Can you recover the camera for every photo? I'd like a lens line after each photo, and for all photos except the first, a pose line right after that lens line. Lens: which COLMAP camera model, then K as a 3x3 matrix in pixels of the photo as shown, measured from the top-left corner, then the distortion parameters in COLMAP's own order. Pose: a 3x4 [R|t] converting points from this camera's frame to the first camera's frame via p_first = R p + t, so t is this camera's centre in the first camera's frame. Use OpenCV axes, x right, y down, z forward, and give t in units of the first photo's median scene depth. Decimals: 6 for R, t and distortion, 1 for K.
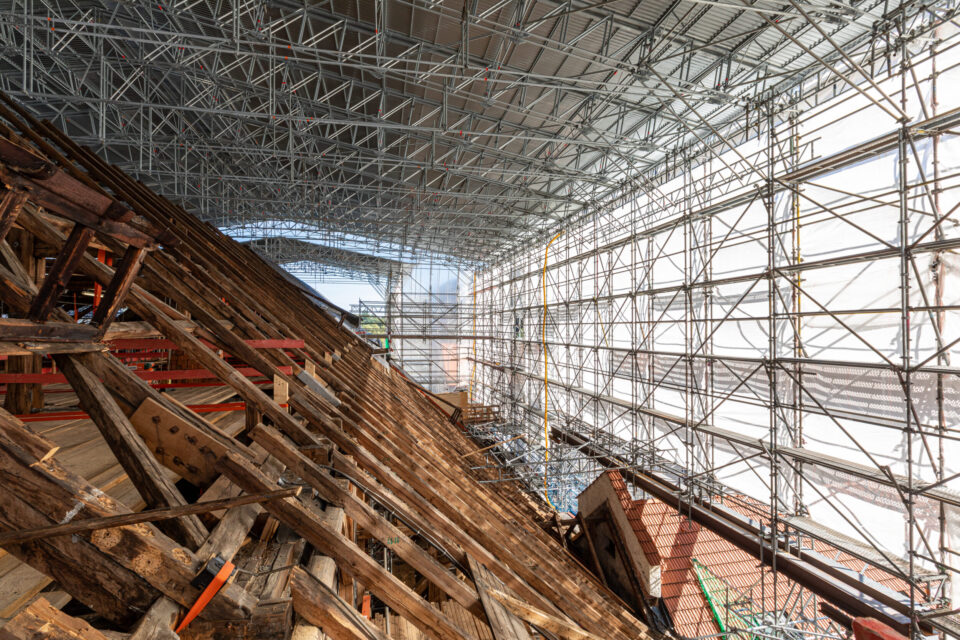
lens RADIAL K [[441.3, 0, 477.5], [0, 441.3, 317.8], [0, 0, 1]] dist [-0.012292, -0.000312]
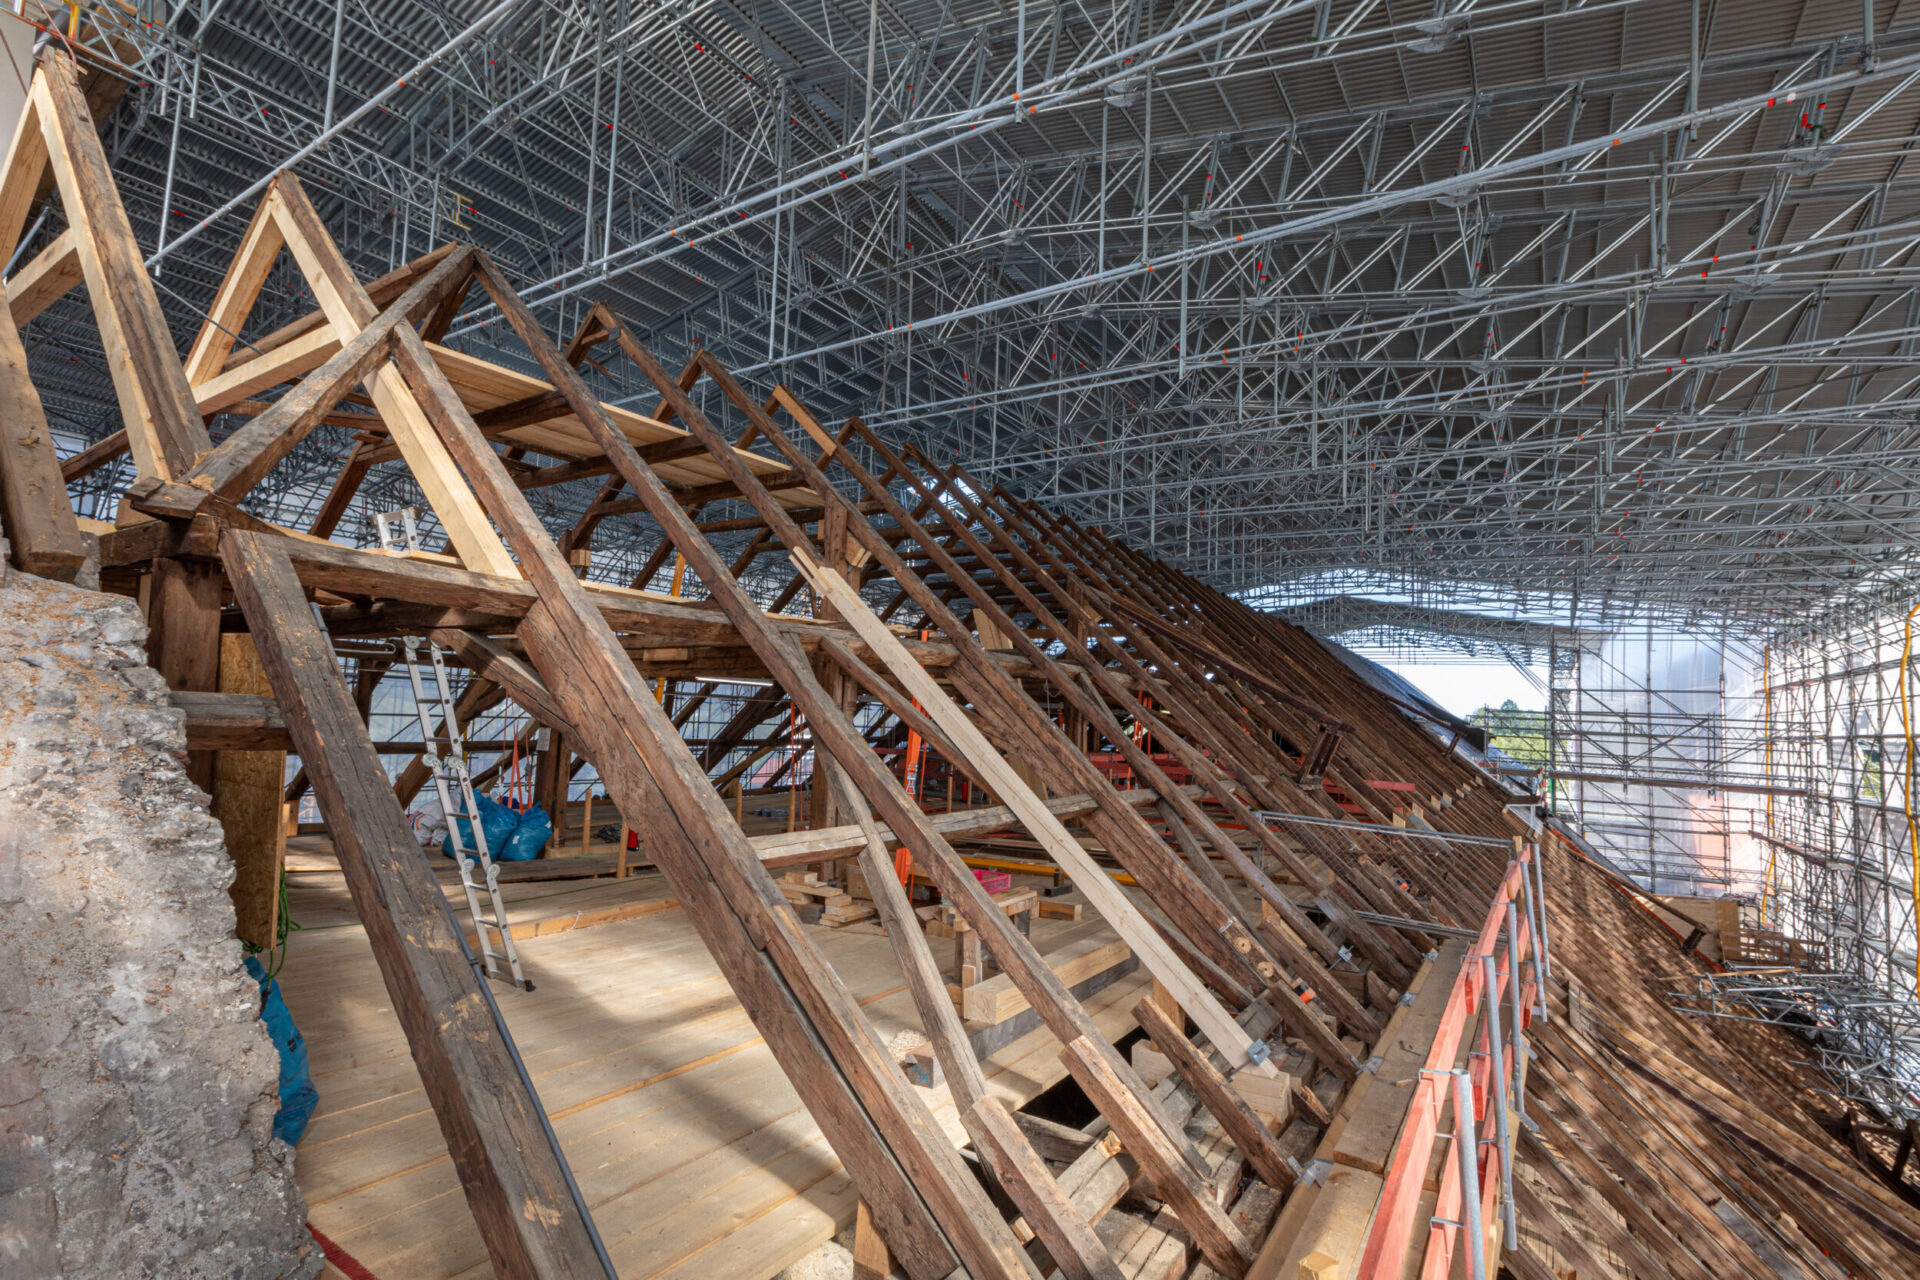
lens RADIAL K [[882.5, 0, 951.1], [0, 882.5, 632.0], [0, 0, 1]] dist [-0.012292, -0.000312]
pose [[0.684437, -0.039651, -0.727993, 0.076442], [-0.027686, 0.996386, -0.080299, -0.021401], [0.728546, 0.075115, 0.680865, -0.243866]]
